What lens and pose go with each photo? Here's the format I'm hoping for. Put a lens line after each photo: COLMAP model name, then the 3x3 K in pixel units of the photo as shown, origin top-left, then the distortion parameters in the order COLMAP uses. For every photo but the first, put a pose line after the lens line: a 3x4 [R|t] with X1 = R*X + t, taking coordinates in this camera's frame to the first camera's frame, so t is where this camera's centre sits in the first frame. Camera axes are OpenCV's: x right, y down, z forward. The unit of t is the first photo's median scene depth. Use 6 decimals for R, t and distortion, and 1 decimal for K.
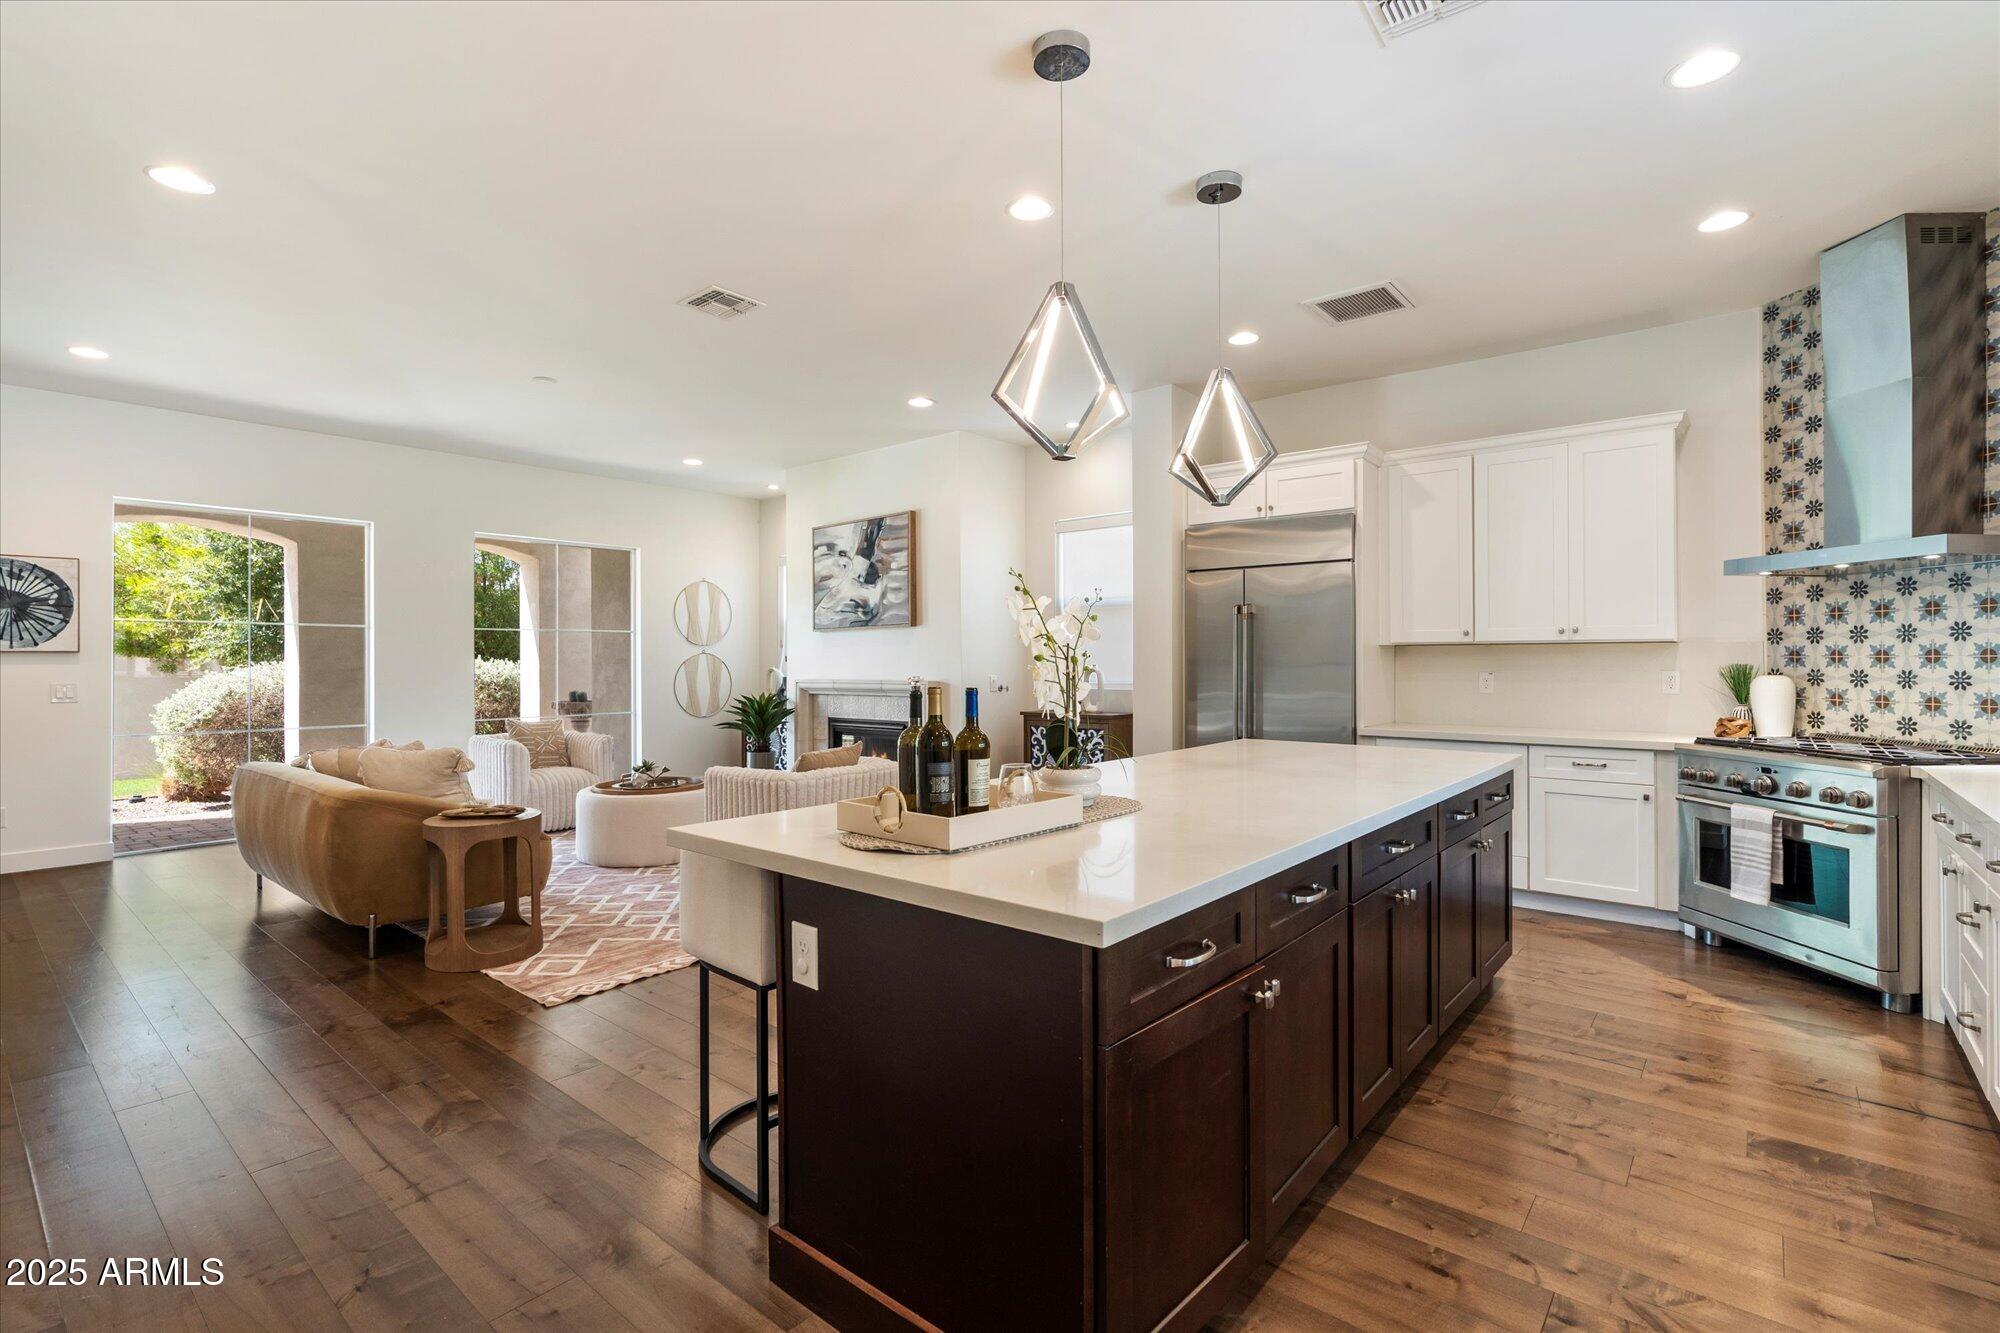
lens RADIAL K [[909.8, 0, 994.4], [0, 909.8, 654.8], [0, 0, 1]] dist [-0.006780, 0.001877]
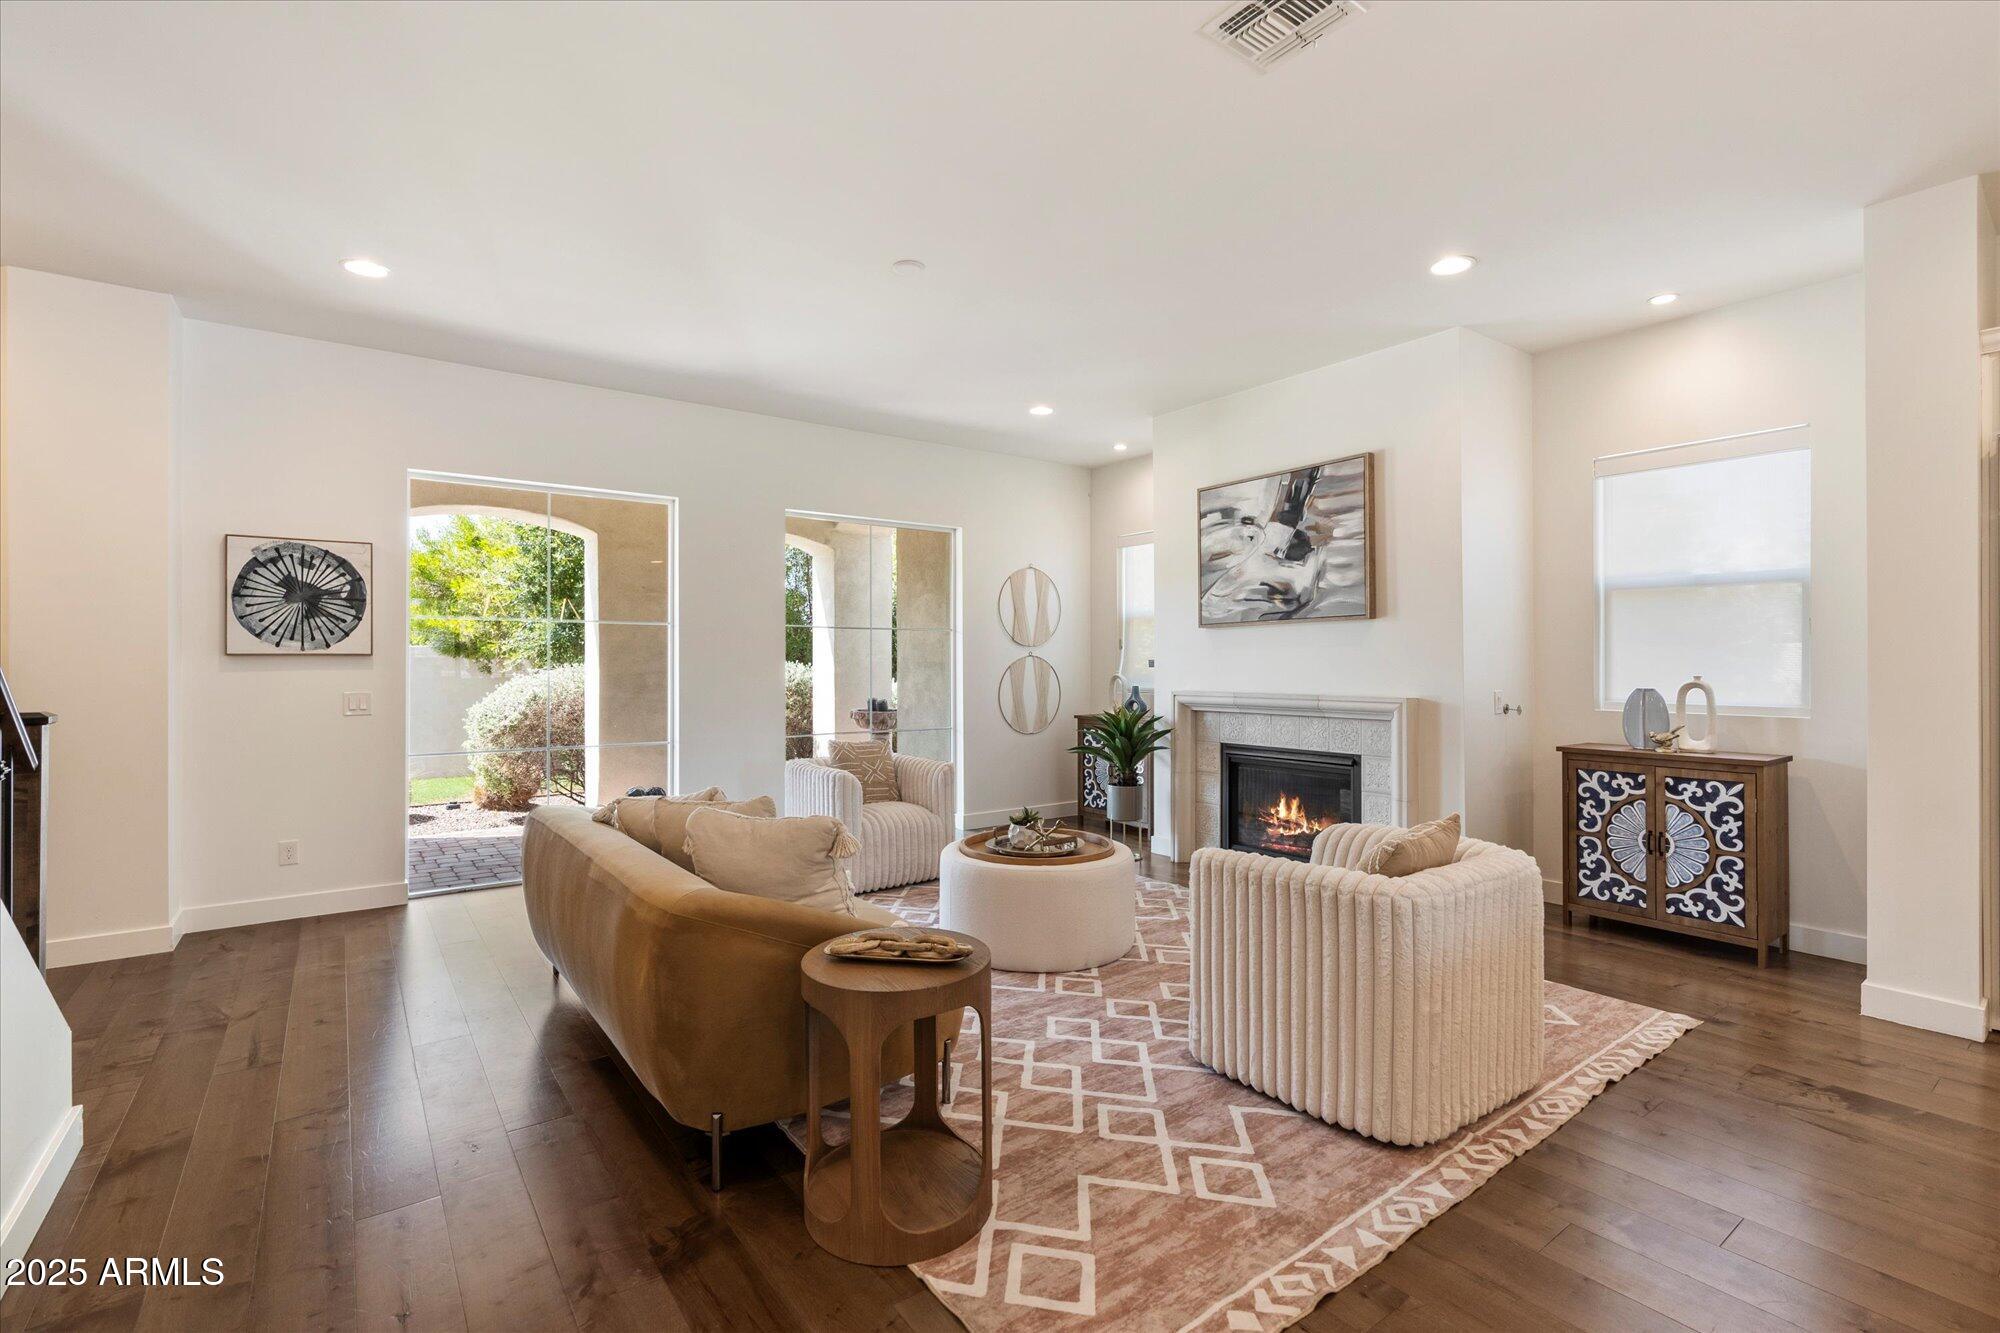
lens RADIAL K [[909.8, 0, 1003.4], [0, 909.8, 655.9], [0, 0, 1]] dist [-0.006780, 0.001877]
pose [[0.972911, 0.001754, -0.231172, -0.199473], [-0.001653, 0.999998, 0.000631, -0.002699], [0.231172, -0.000232, 0.972913, 0.255485]]
